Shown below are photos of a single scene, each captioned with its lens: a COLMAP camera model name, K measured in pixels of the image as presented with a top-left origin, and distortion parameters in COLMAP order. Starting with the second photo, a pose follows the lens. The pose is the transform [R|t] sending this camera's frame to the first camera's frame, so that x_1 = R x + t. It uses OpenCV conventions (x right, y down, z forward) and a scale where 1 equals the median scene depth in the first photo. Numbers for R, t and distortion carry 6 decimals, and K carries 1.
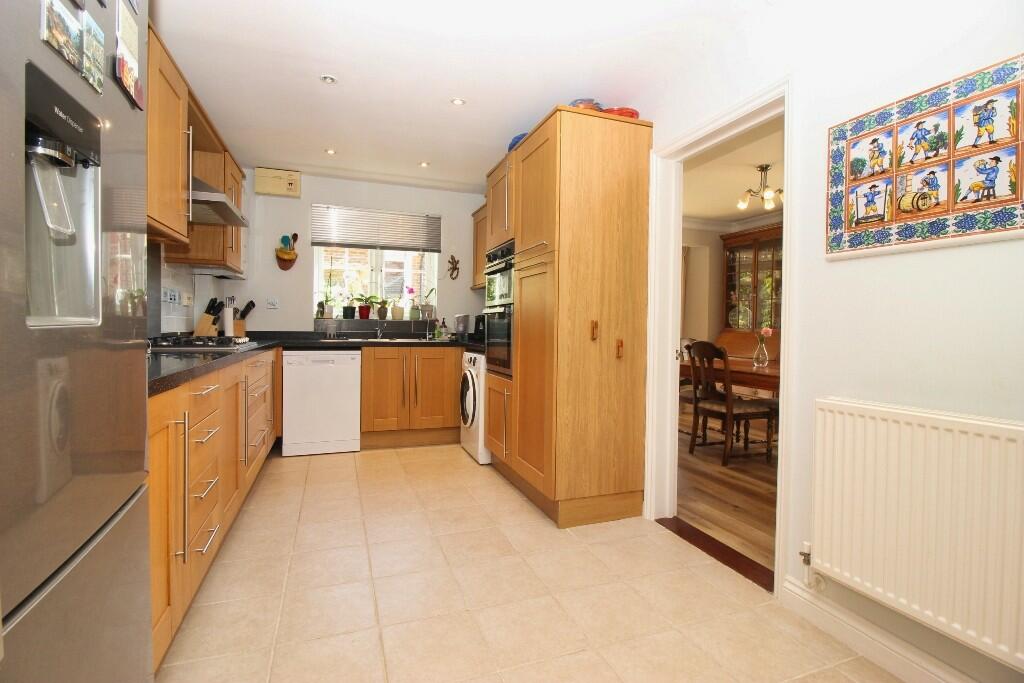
lens RADIAL K [[476.0, 0, 507.3], [0, 476.0, 338.5], [0, 0, 1]] dist [0.007059, -0.017190]
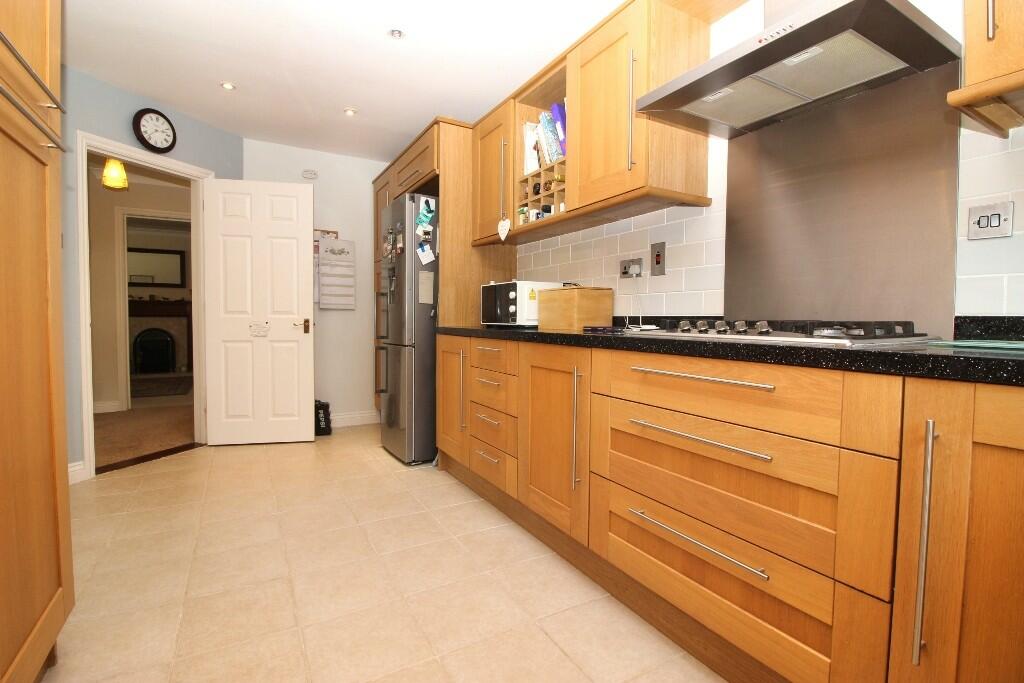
lens RADIAL K [[476.0, 0, 507.3], [0, 476.0, 338.5], [0, 0, 1]] dist [0.007059, -0.017190]
pose [[-0.986190, -0.015752, -0.164867, -0.181624], [-0.026678, 0.997576, 0.064265, -0.005625], [0.163455, 0.067776, -0.984220, 0.963816]]
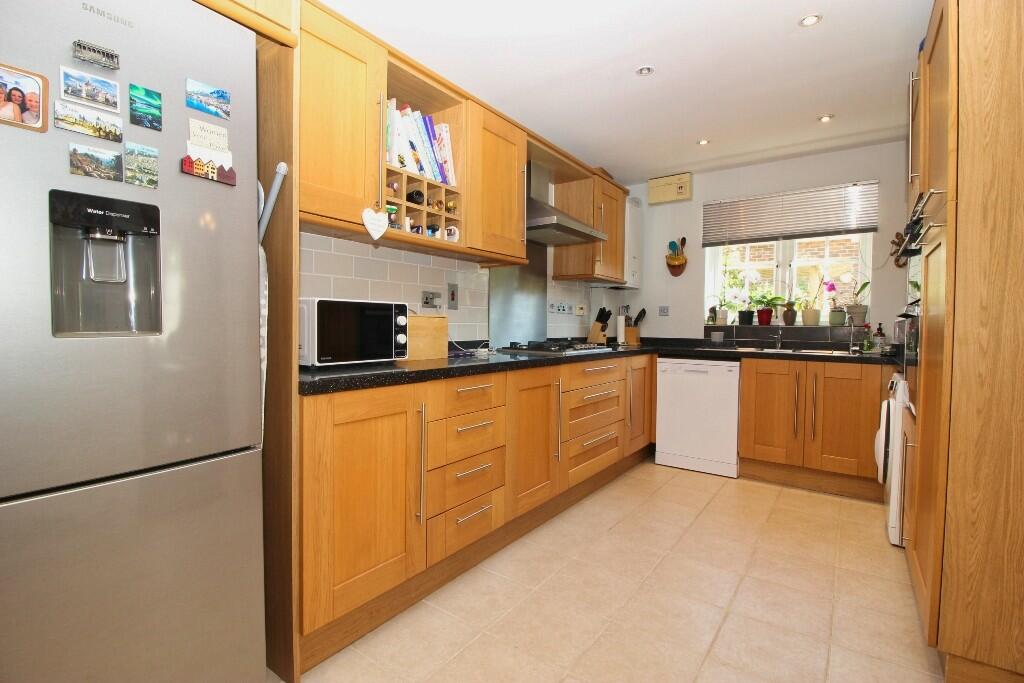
lens RADIAL K [[476.0, 0, 507.3], [0, 476.0, 338.5], [0, 0, 1]] dist [0.007059, -0.017190]
pose [[0.557923, 0.016831, -0.829722, 0.164518], [-0.025412, 0.999672, 0.003191, -0.008755], [0.829503, 0.019304, 0.558168, 0.164614]]
